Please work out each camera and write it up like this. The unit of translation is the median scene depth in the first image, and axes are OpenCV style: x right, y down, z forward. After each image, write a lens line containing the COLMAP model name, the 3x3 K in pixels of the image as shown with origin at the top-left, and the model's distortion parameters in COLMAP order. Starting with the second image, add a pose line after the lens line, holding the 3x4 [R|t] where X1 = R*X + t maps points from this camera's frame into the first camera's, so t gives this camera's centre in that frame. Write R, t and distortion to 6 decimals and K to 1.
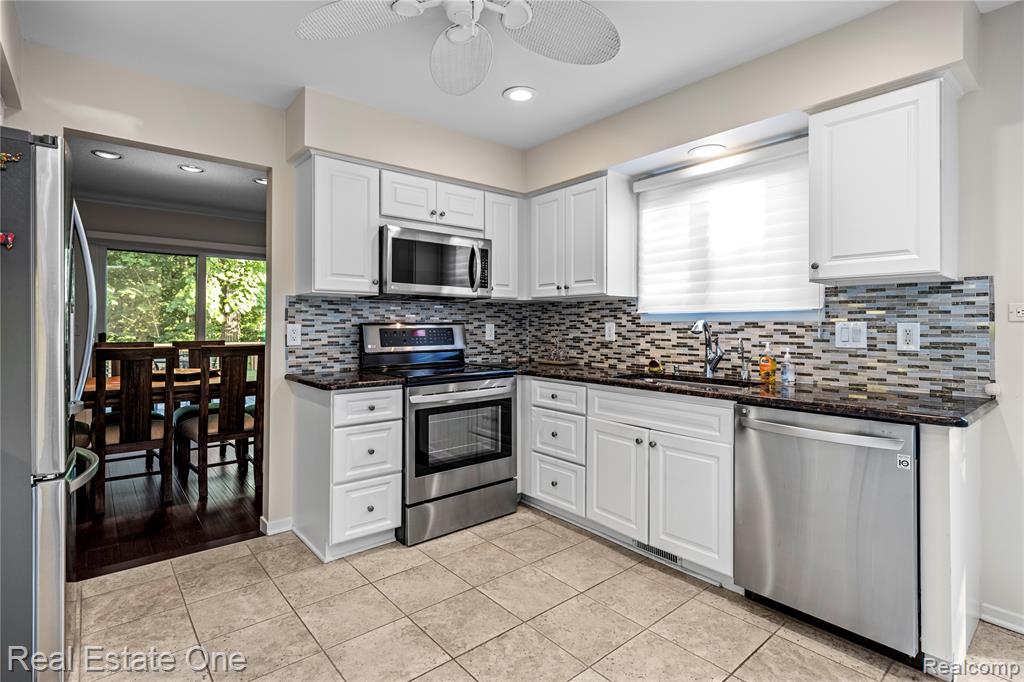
lens RADIAL K [[492.2, 0, 510.6], [0, 492.2, 329.3], [0, 0, 1]] dist [-0.011916, -0.001395]
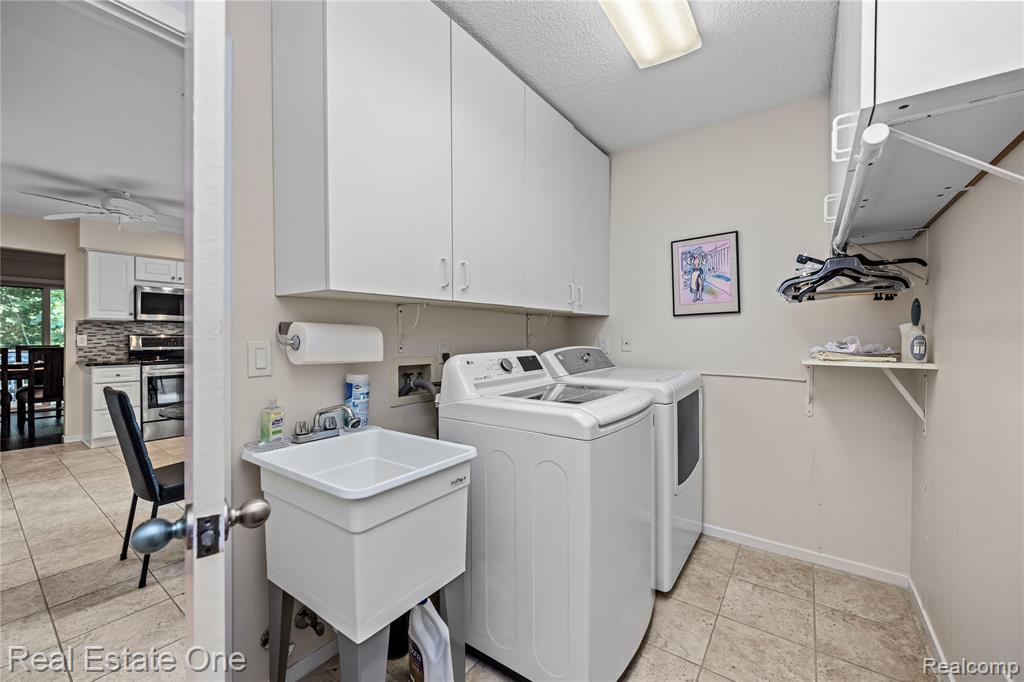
lens RADIAL K [[409.0, 0, 505.6], [0, 409.0, 338.2], [0, 0, 1]] dist [0.003305, 0.000539]
pose [[0.973464, -0.000993, 0.228837, 0.807220], [0.002003, 0.999989, -0.004181, 0.011769], [-0.228831, 0.004528, 0.973456, -0.945183]]
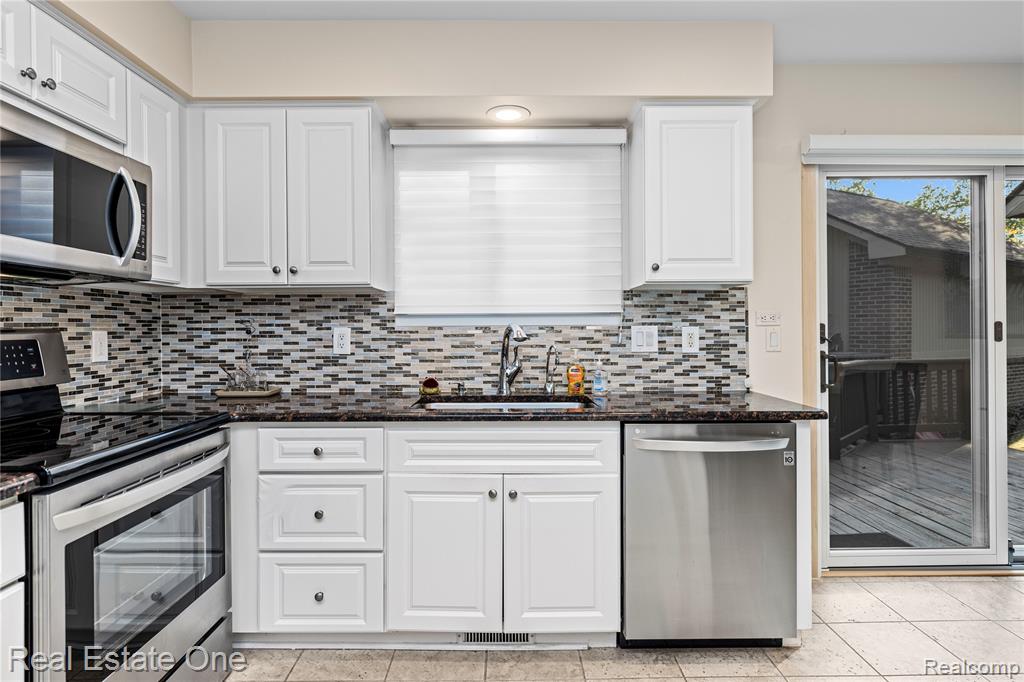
lens RADIAL K [[558.3, 0, 512.2], [0, 558.3, 335.2], [0, 0, 1]] dist [0.004391, -0.000209]
pose [[0.637080, -0.015129, 0.770650, -0.289555], [0.012255, 0.999880, 0.009499, -0.008487], [-0.770701, 0.003393, 0.637188, 0.390227]]
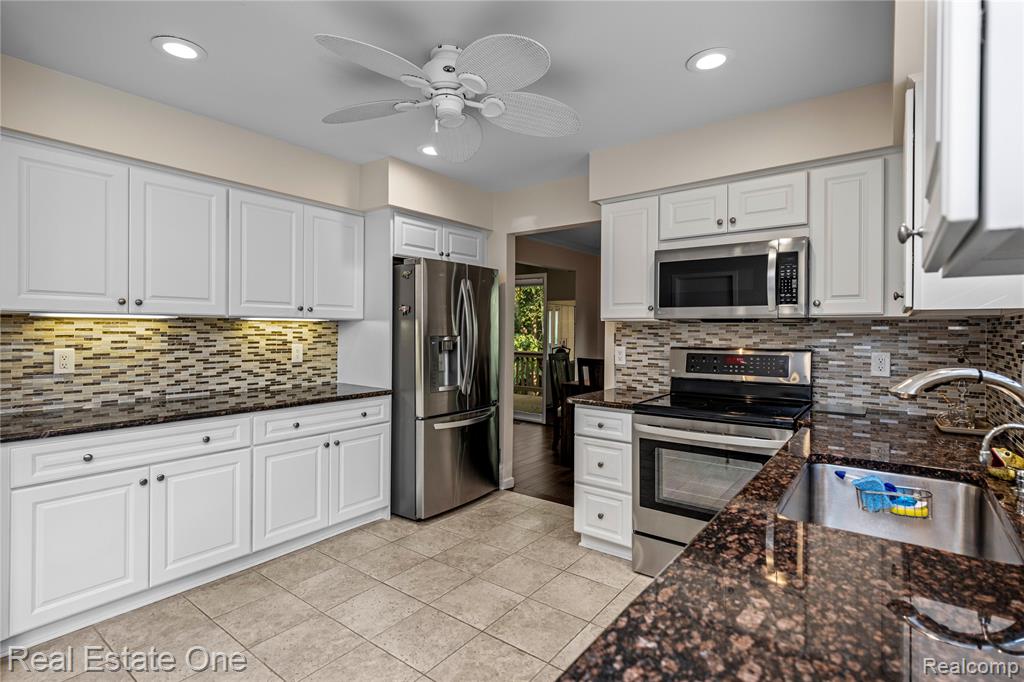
lens RADIAL K [[492.2, 0, 512.2], [0, 492.2, 338.8], [0, 0, 1]] dist [-0.011916, -0.001395]
pose [[0.217468, 0.018042, -0.975901, 0.657687], [-0.013113, 0.999793, 0.015561, -0.043902], [0.975979, 0.009412, 0.217660, 0.491333]]
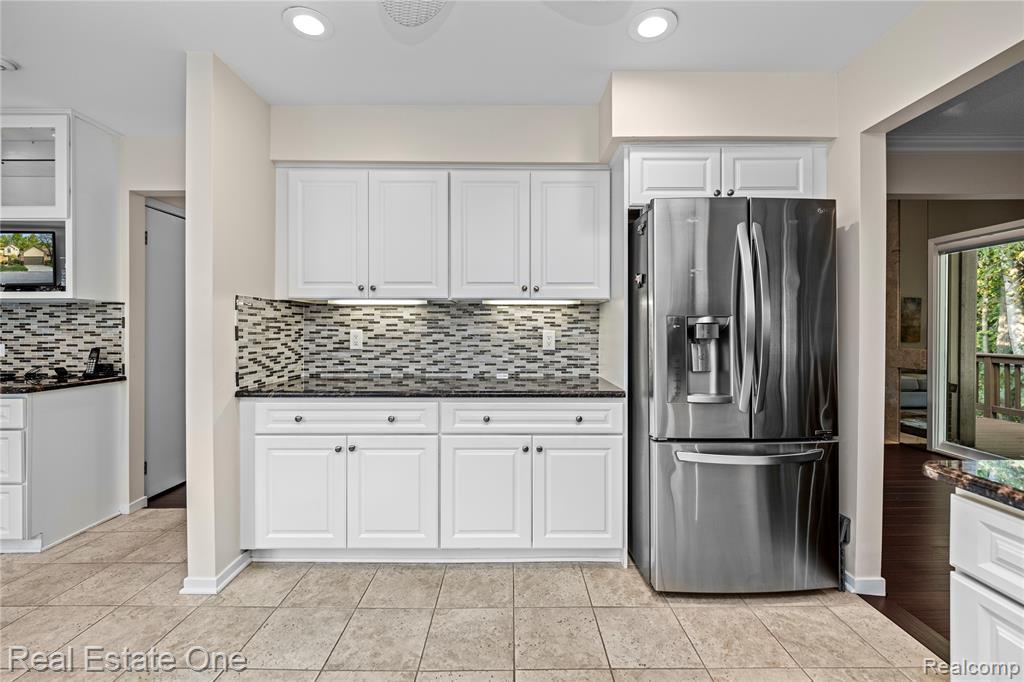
lens RADIAL K [[425.8, 0, 510.4], [0, 425.8, 332.3], [0, 0, 1]] dist [-0.005286, -0.001216]
pose [[-0.643847, 0.003410, -0.765146, 0.150404], [-0.007956, 0.999906, 0.011152, -0.010122], [0.765113, 0.013268, -0.643760, 0.788359]]
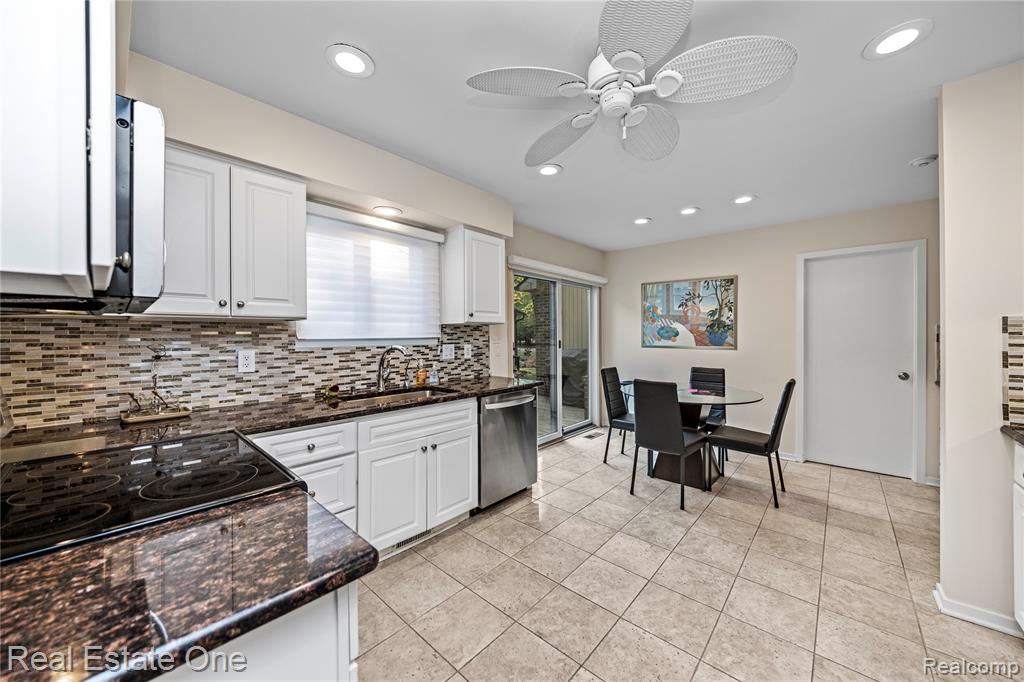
lens RADIAL K [[364.8, 0, 512.7], [0, 364.8, 339.4], [0, 0, 1]] dist [-0.010116, -0.000389]
pose [[-0.134862, -0.014841, 0.990753, -0.542394], [0.009790, 0.999819, 0.016309, -0.043654], [-0.990816, 0.011898, -0.134693, 0.767203]]
